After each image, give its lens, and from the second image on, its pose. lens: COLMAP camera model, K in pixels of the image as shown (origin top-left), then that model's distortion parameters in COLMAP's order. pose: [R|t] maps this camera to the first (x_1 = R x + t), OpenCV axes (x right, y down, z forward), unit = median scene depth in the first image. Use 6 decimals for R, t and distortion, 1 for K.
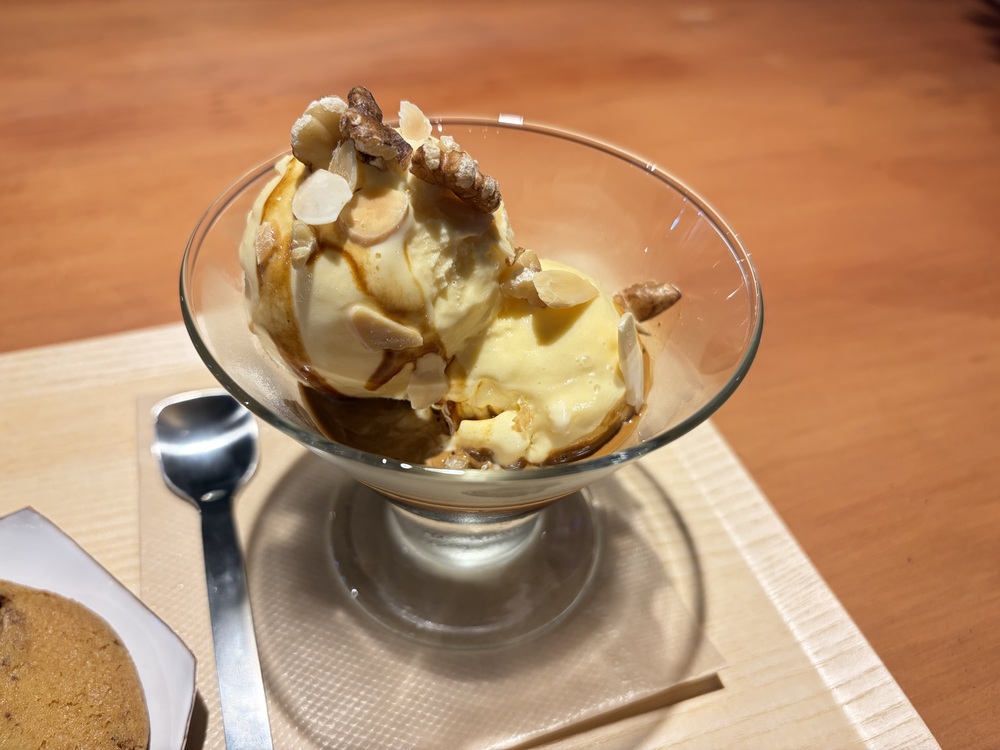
lens RADIAL K [[775.1, 0, 500.0], [0, 775.1, 375.0], [0, 0, 1]] dist [0.009347, -0.004035]
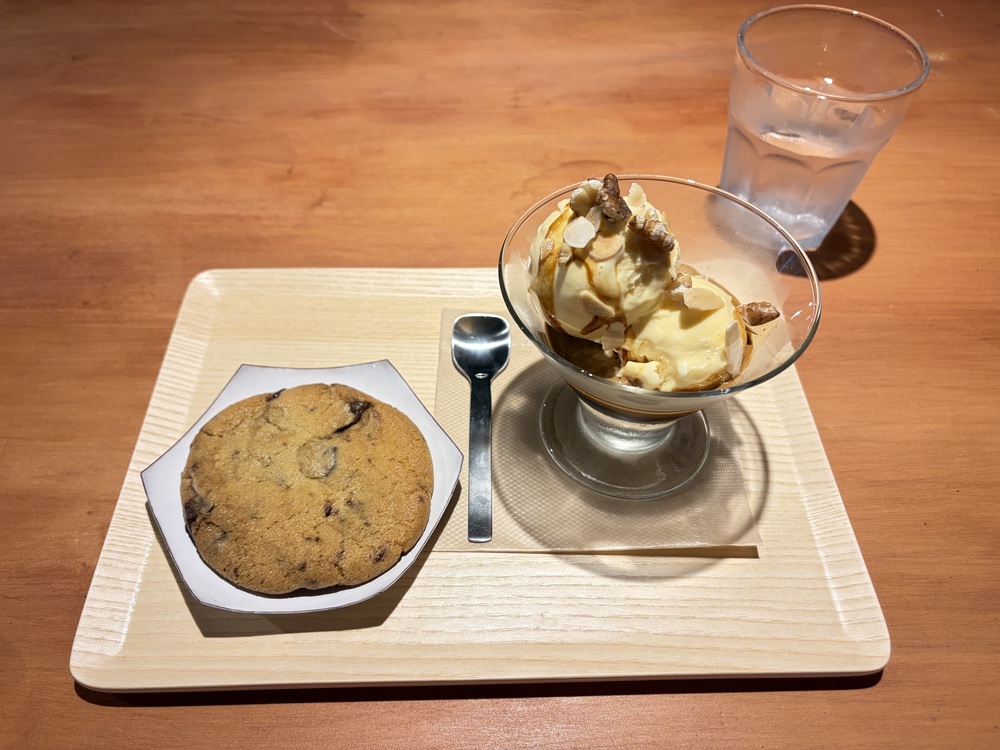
lens RADIAL K [[676.9, 0, 500.0], [0, 676.9, 375.0], [0, 0, 1]] dist [0.005504, -0.000474]
pose [[0.940035, 0.214441, -0.265234, 0.097122], [-0.191796, 0.975382, 0.108834, -0.024324], [0.282043, -0.051437, 0.958022, -0.620498]]
